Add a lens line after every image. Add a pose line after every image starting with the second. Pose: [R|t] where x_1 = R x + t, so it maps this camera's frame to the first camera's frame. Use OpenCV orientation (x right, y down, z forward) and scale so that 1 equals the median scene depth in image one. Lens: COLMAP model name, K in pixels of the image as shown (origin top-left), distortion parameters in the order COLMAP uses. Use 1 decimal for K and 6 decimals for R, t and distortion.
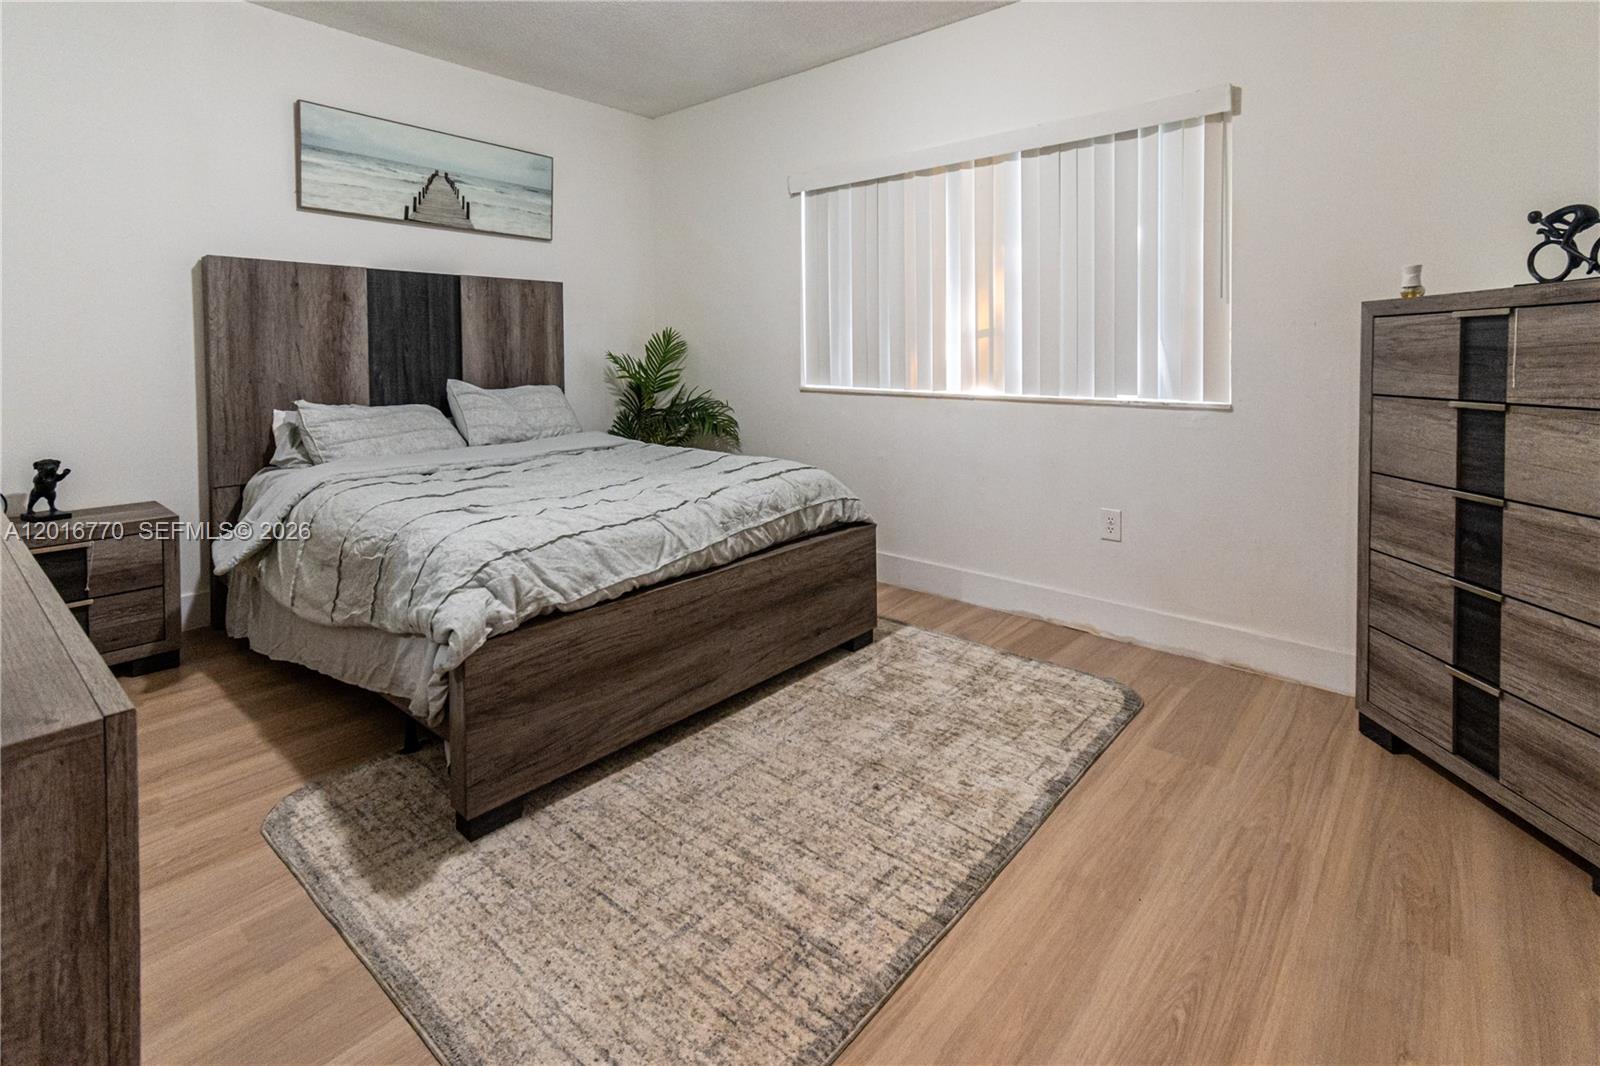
lens RADIAL K [[741.1, 0, 800.0], [0, 741.1, 533.0], [0, 0, 1]] dist [0.001702, 0.000490]
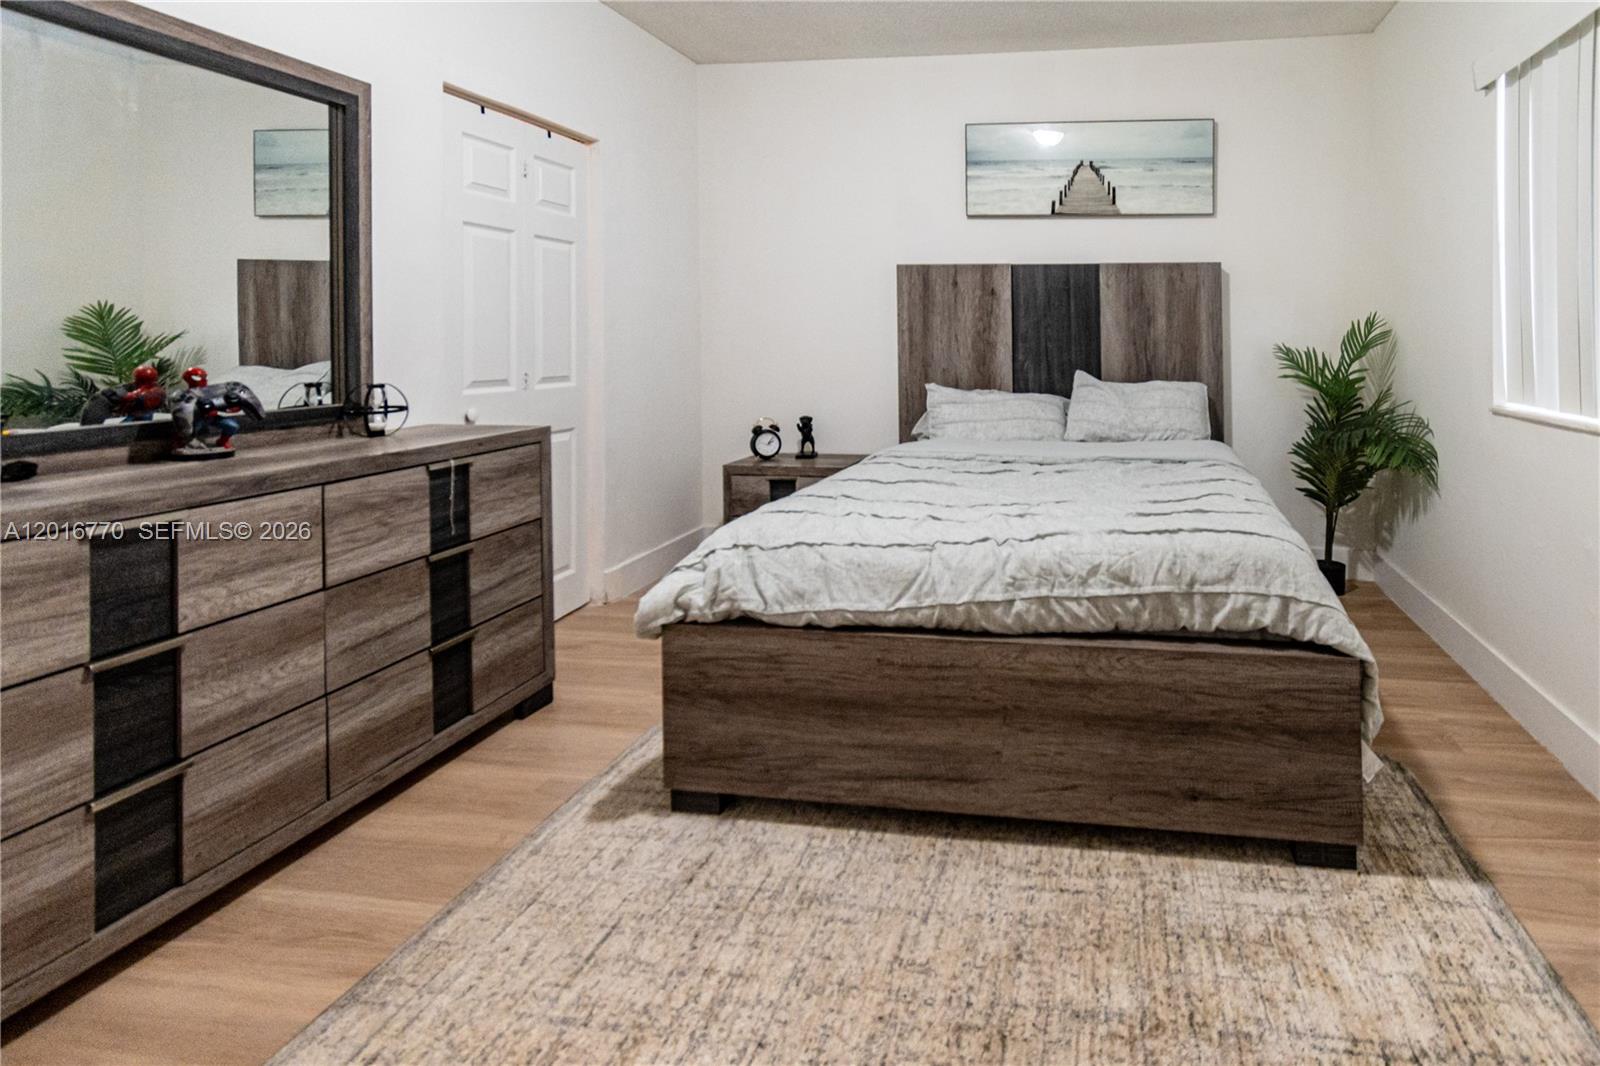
lens RADIAL K [[762.3, 0, 799.9], [0, 762.3, 461.4], [0, 0, 1]] dist [0.000940, 0.000727]
pose [[0.551451, 0.137479, -0.822801, 0.204513], [-0.205354, 0.978347, 0.025837, -0.054652], [0.808537, 0.154718, 0.567742, 0.207144]]
